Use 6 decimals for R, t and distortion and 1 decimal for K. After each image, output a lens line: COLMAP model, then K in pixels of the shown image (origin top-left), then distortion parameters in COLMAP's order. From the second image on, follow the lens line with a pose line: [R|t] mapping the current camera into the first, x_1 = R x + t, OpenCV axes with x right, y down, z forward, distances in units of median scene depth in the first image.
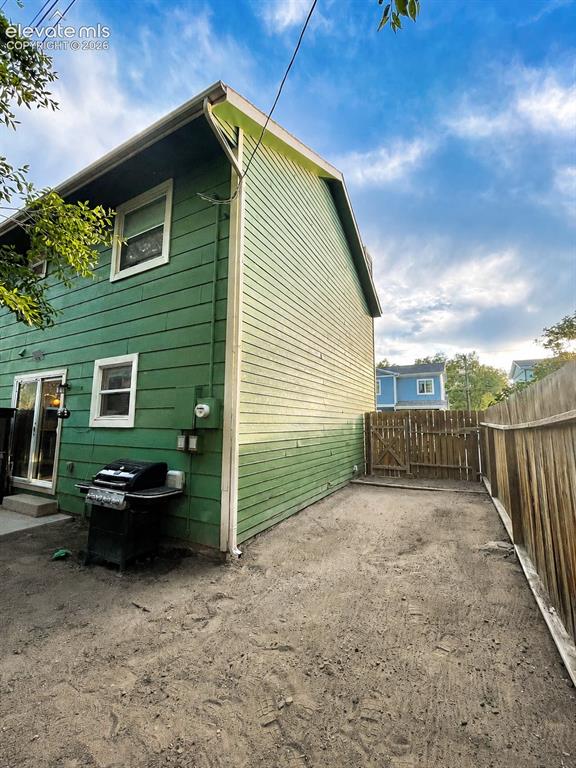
lens RADIAL K [[315.1, 0, 288.0], [0, 315.1, 384.0], [0, 0, 1]] dist [-0.014094, 0.000178]
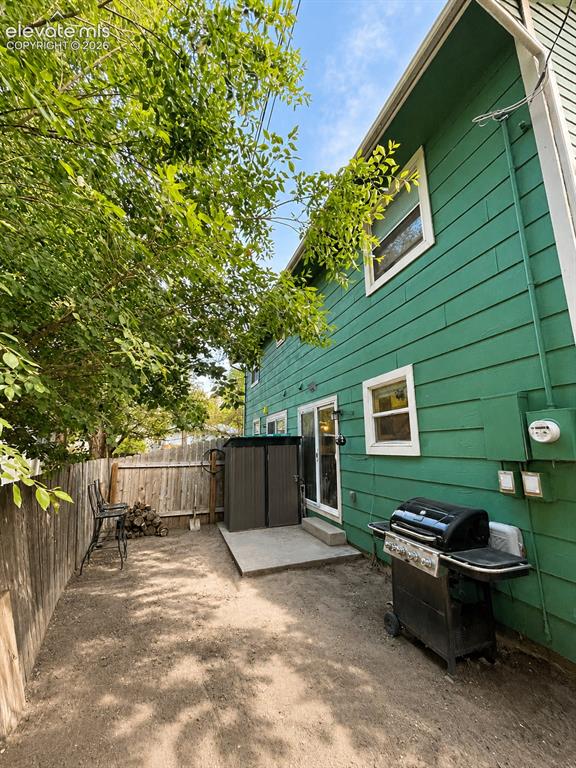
lens RADIAL K [[315.1, 0, 288.0], [0, 315.1, 384.0], [0, 0, 1]] dist [-0.014094, 0.000178]
pose [[0.733819, -0.141747, -0.664392, -0.174823], [0.097620, 0.989842, -0.103360, 0.006379], [0.672294, 0.010989, 0.740202, 0.172044]]
